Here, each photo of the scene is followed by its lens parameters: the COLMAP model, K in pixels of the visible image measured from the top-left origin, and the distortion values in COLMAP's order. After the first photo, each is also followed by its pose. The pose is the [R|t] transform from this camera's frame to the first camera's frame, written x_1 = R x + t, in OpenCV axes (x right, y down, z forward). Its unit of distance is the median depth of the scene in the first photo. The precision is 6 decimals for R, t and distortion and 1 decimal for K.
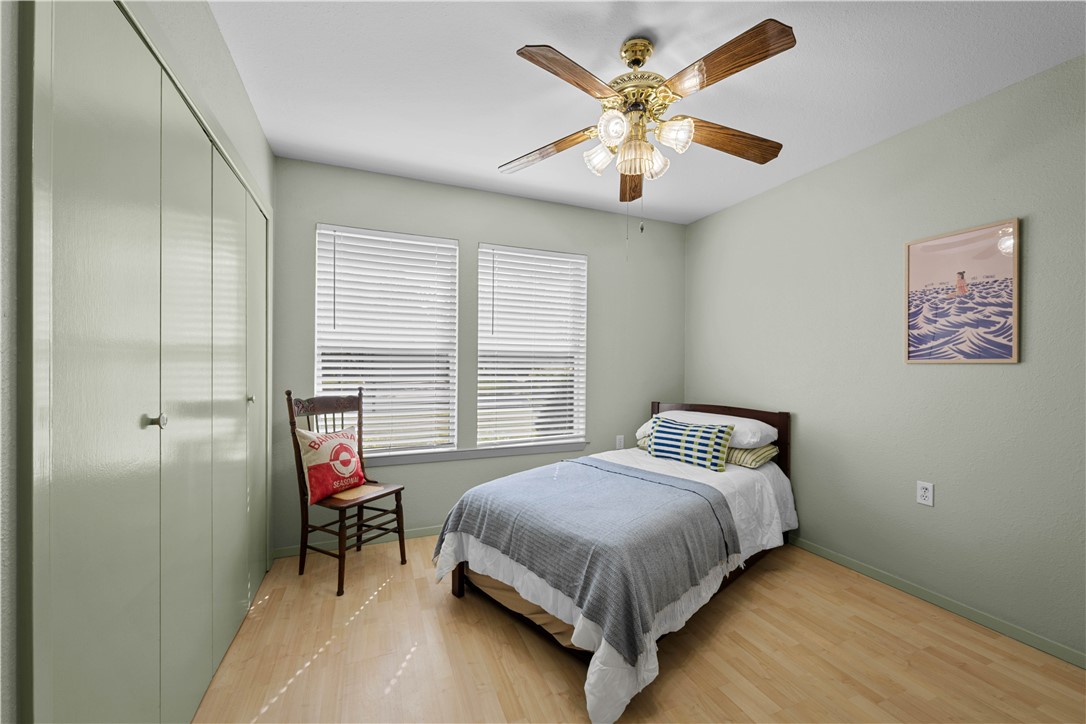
lens RADIAL K [[429.3, 0, 547.4], [0, 429.3, 366.5], [0, 0, 1]] dist [-0.003191, 0.001594]
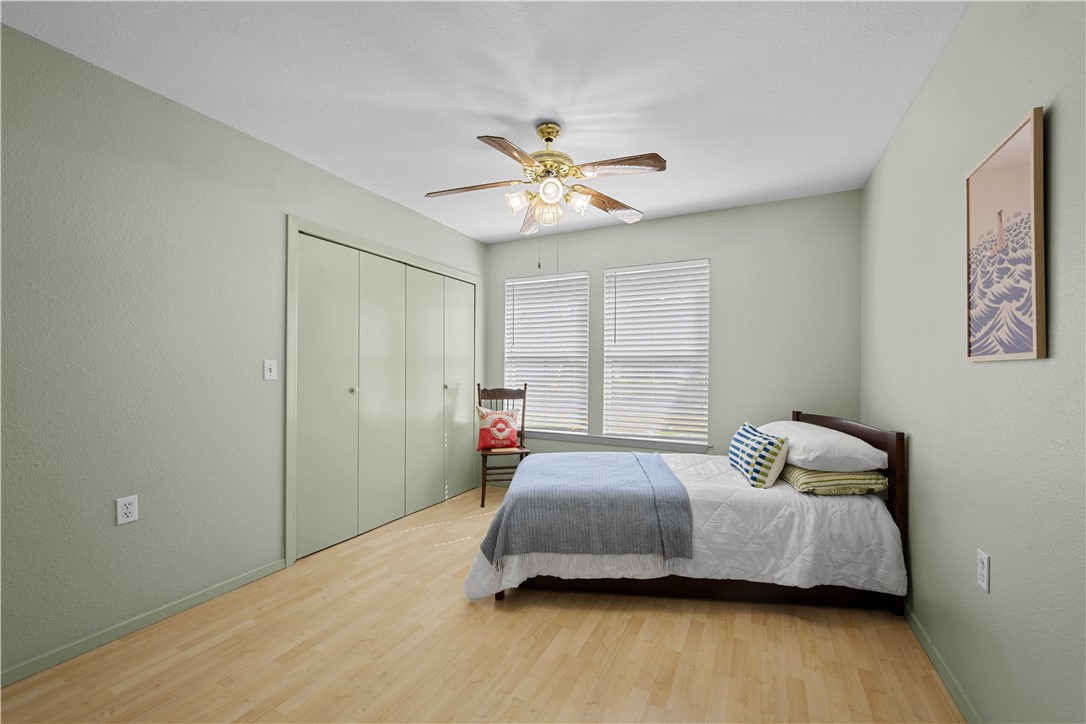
lens RADIAL K [[429.3, 0, 544.6], [0, 429.3, 366.6], [0, 0, 1]] dist [-0.003191, 0.001594]
pose [[0.645030, -0.007994, -0.764115, 0.924387], [-0.000717, 0.999939, -0.011067, 0.006803], [0.764157, 0.007686, 0.644985, 0.105329]]
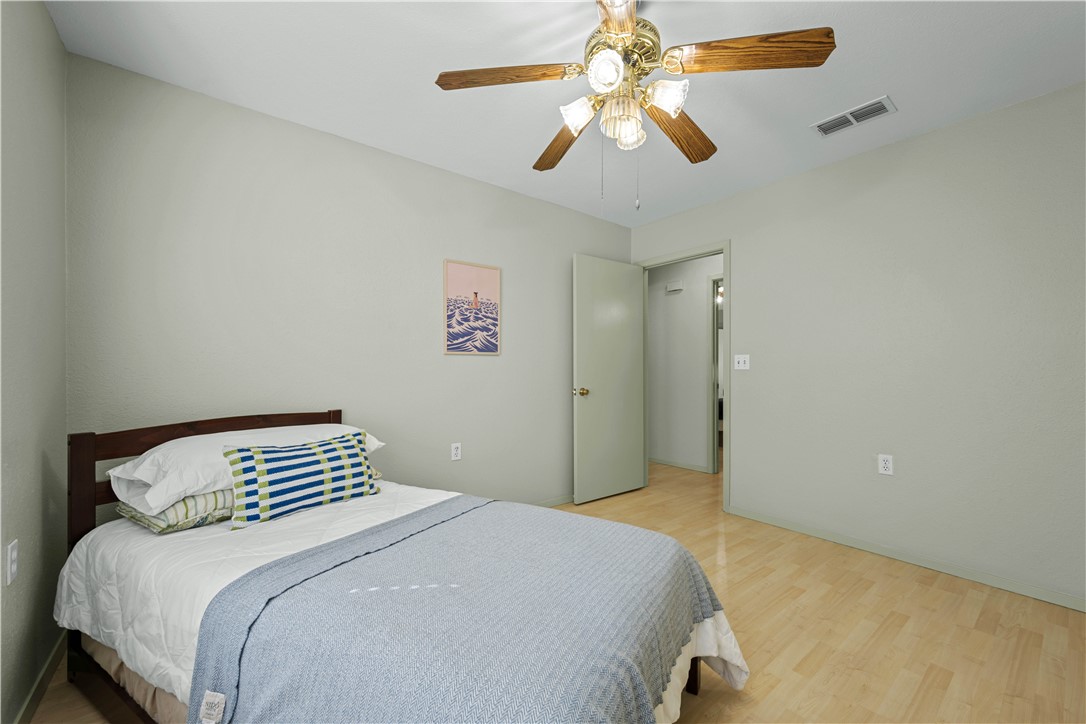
lens RADIAL K [[429.3, 0, 547.8], [0, 429.3, 362.2], [0, 0, 1]] dist [-0.003191, 0.001594]
pose [[-0.271110, 0.000872, 0.962548, -0.469473], [-0.001687, 0.999998, -0.001382, 0.017838], [-0.962547, -0.001999, -0.271108, 1.060430]]
